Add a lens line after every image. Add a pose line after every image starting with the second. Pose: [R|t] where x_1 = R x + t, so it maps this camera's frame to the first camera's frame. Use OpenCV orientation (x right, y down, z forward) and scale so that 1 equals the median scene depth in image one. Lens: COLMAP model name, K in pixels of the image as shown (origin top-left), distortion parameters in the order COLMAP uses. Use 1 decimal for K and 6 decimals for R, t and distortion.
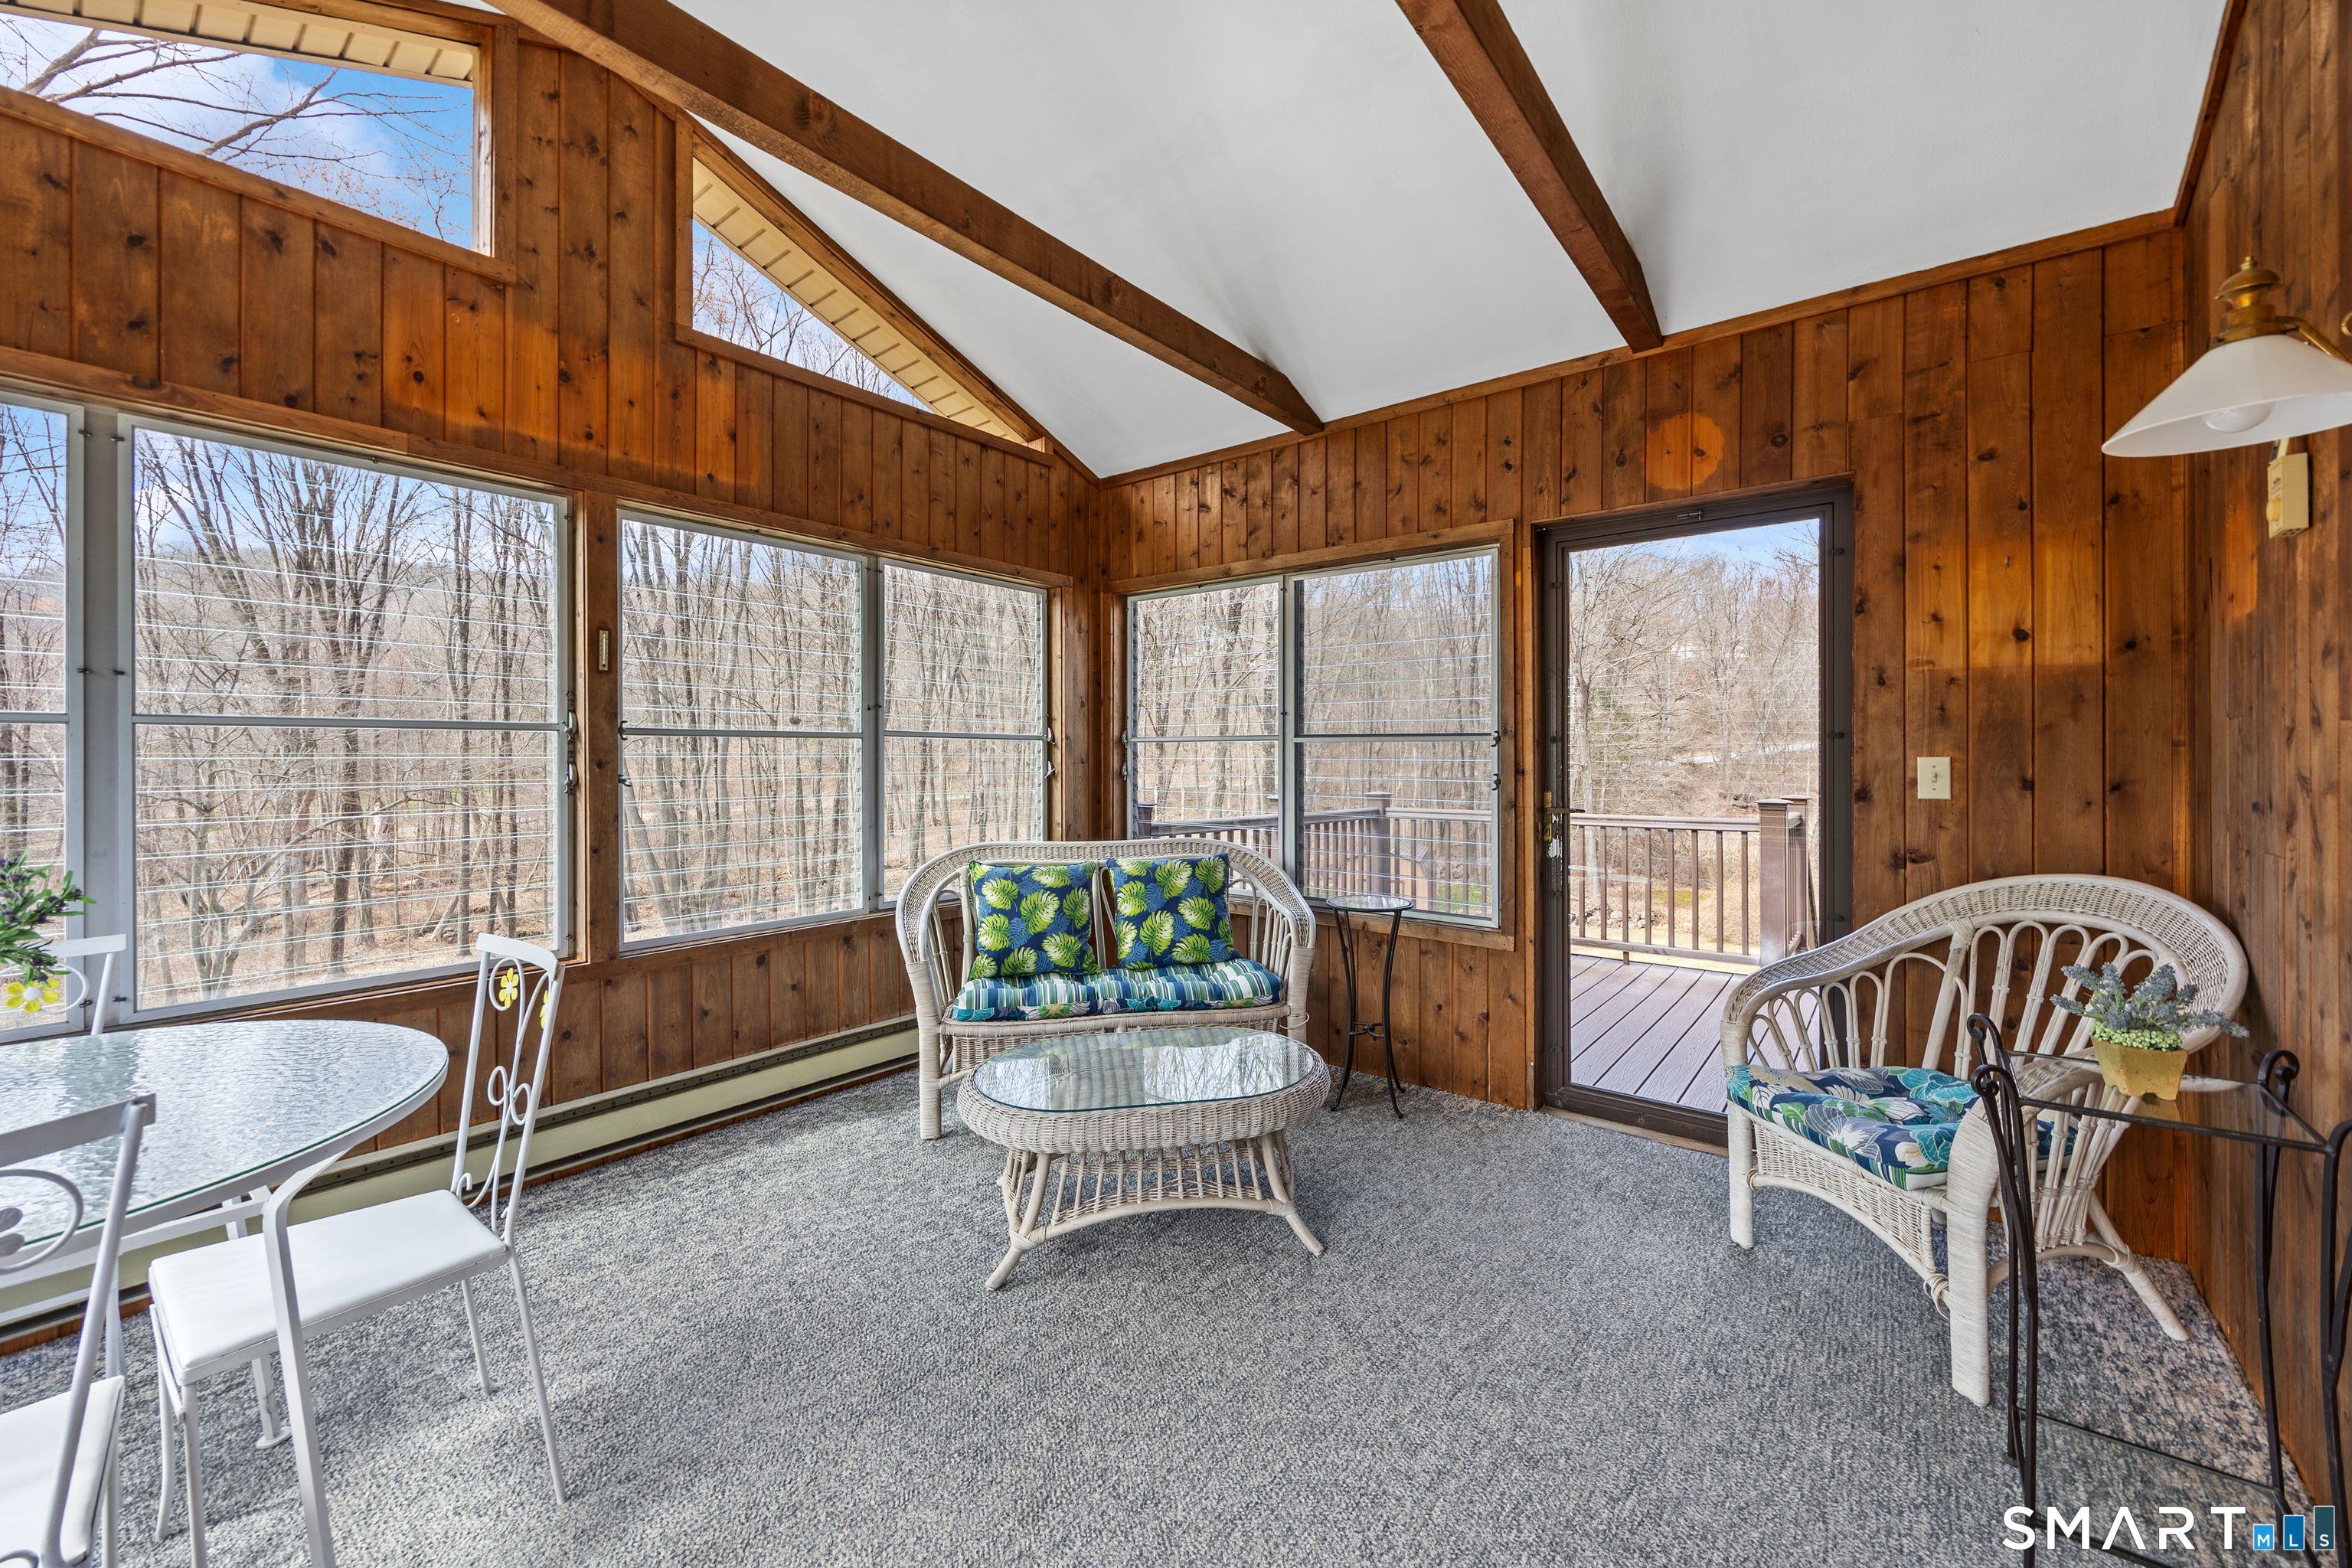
lens RADIAL K [[914.8, 0, 1166.6], [0, 914.8, 760.4], [0, 0, 1]] dist [0.000008, -0.000092]
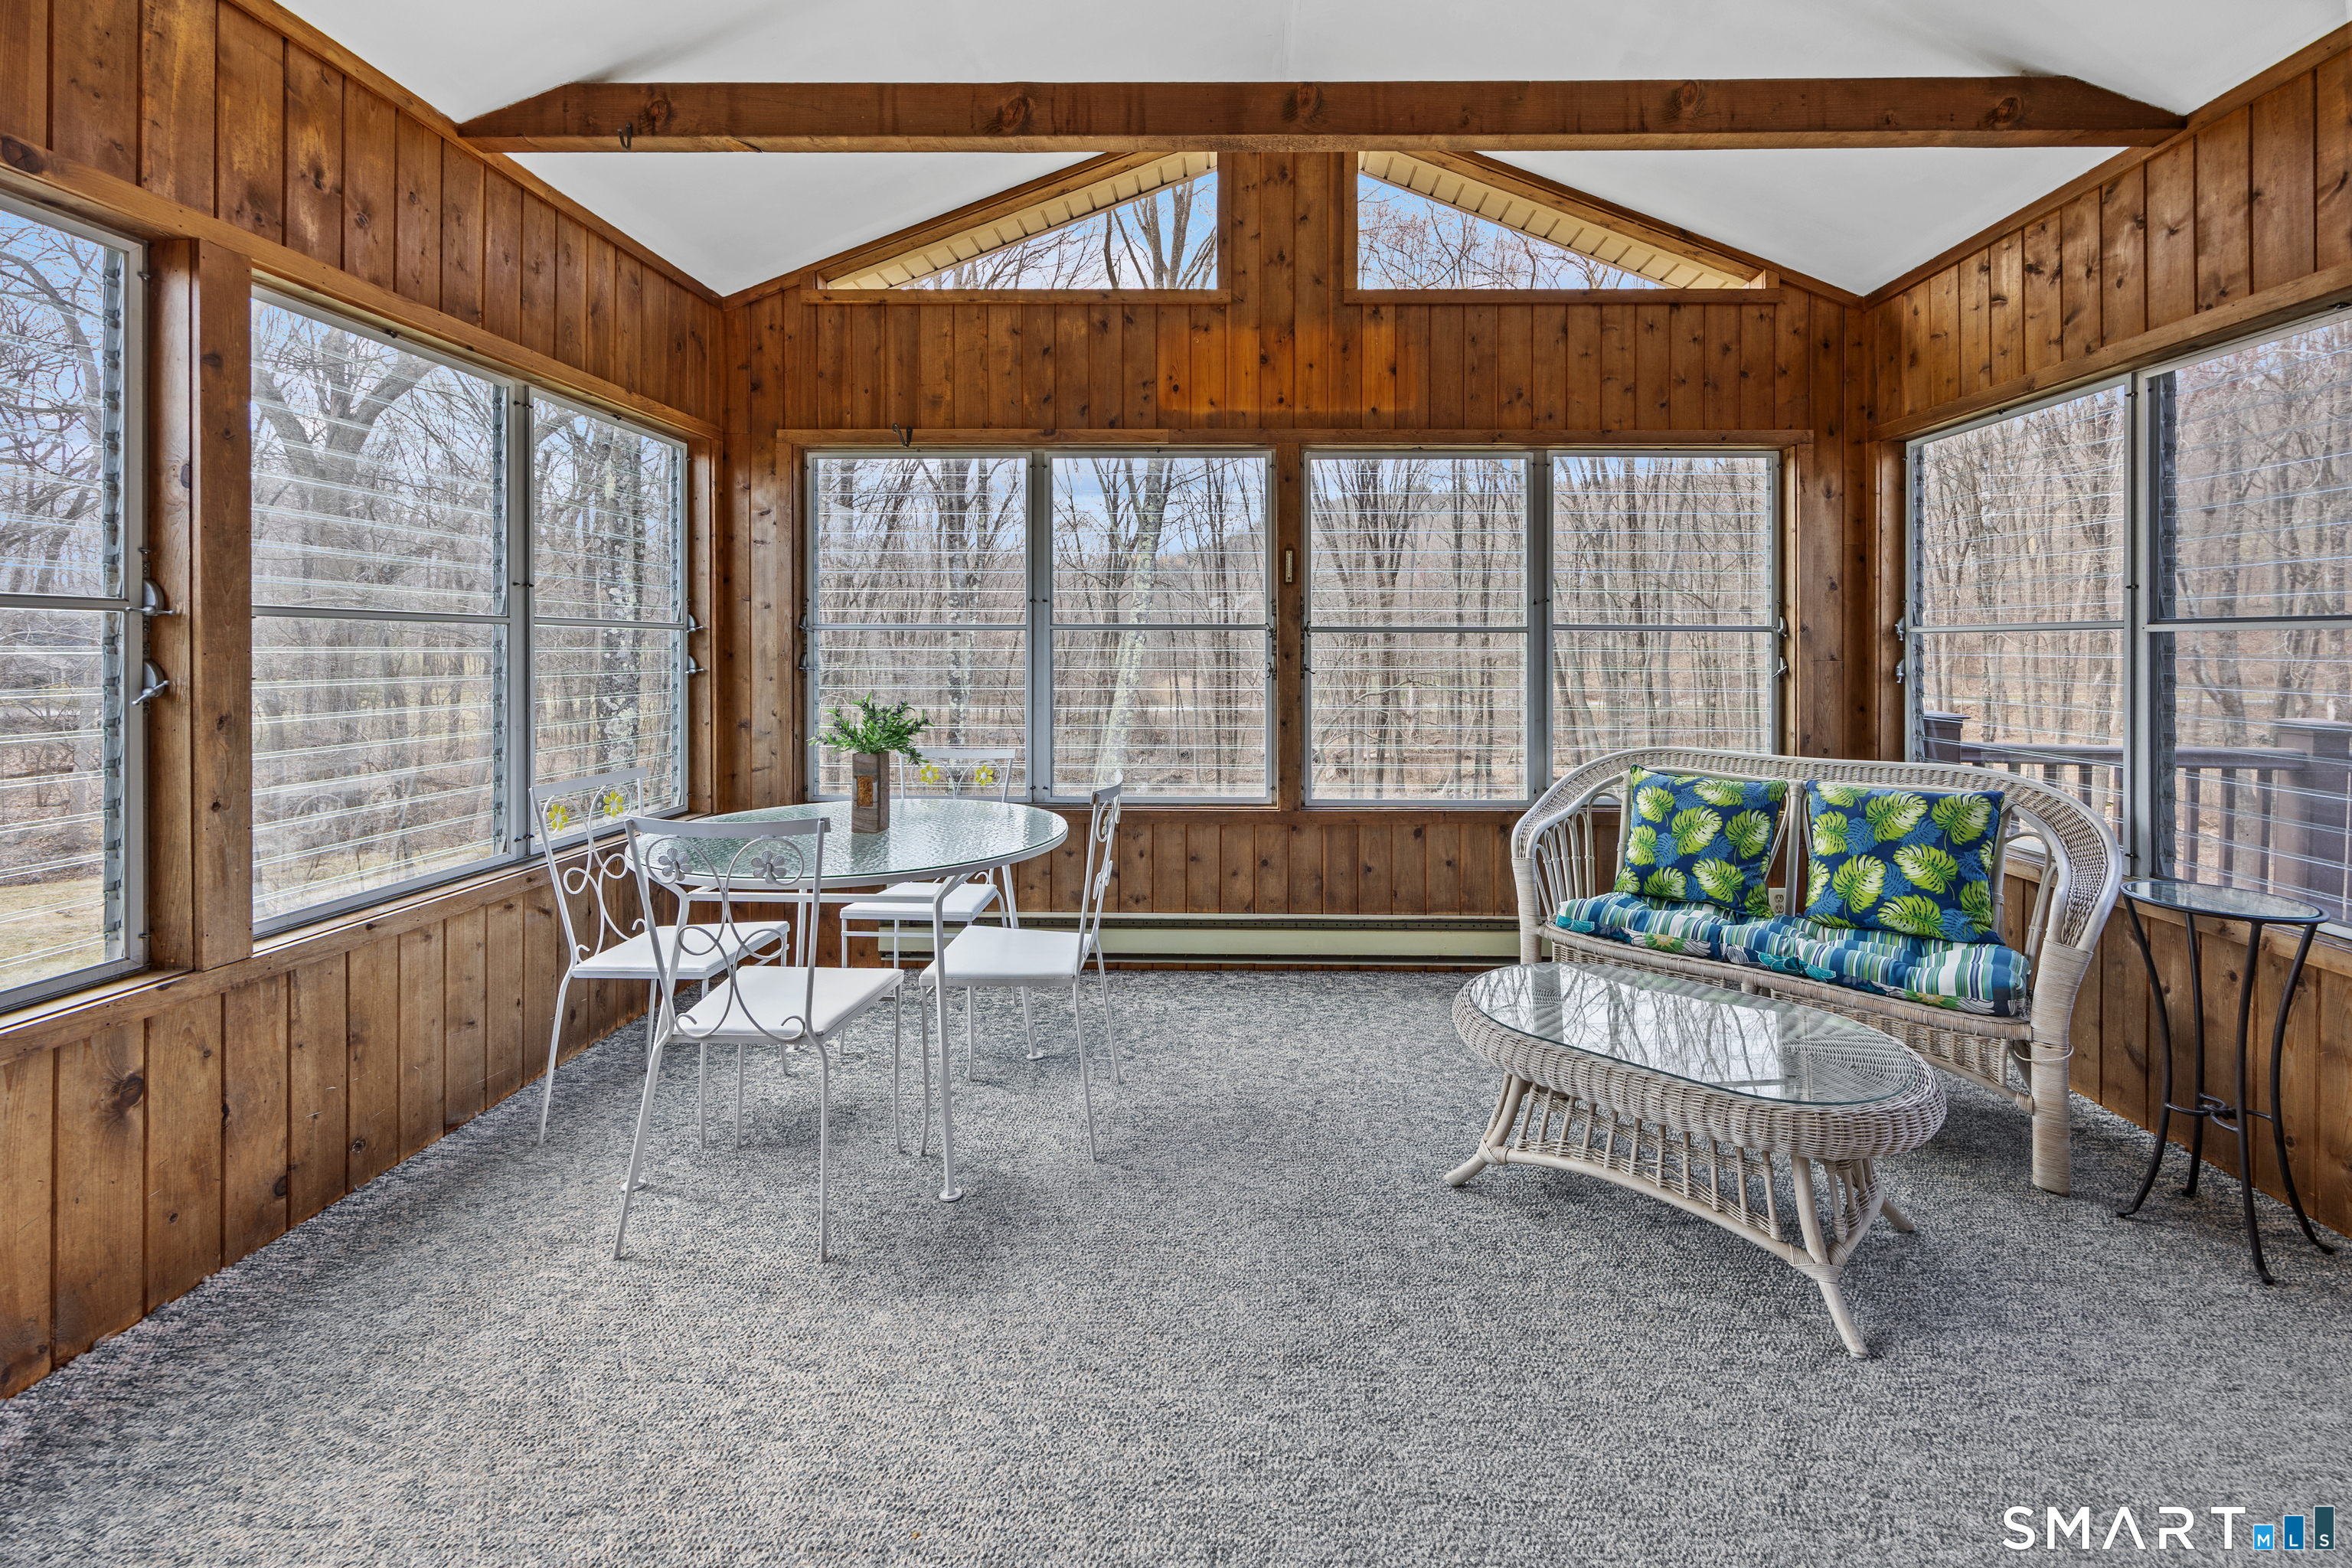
lens RADIAL K [[932.0, 0, 1244.3], [0, 932.0, 652.6], [0, 0, 1]] dist [0.000233, -0.000153]
pose [[0.620078, 0.006450, -0.784514, 0.281252], [-0.007387, 0.999970, 0.002382, -0.002218], [0.784506, 0.004318, 0.620107, 0.114007]]
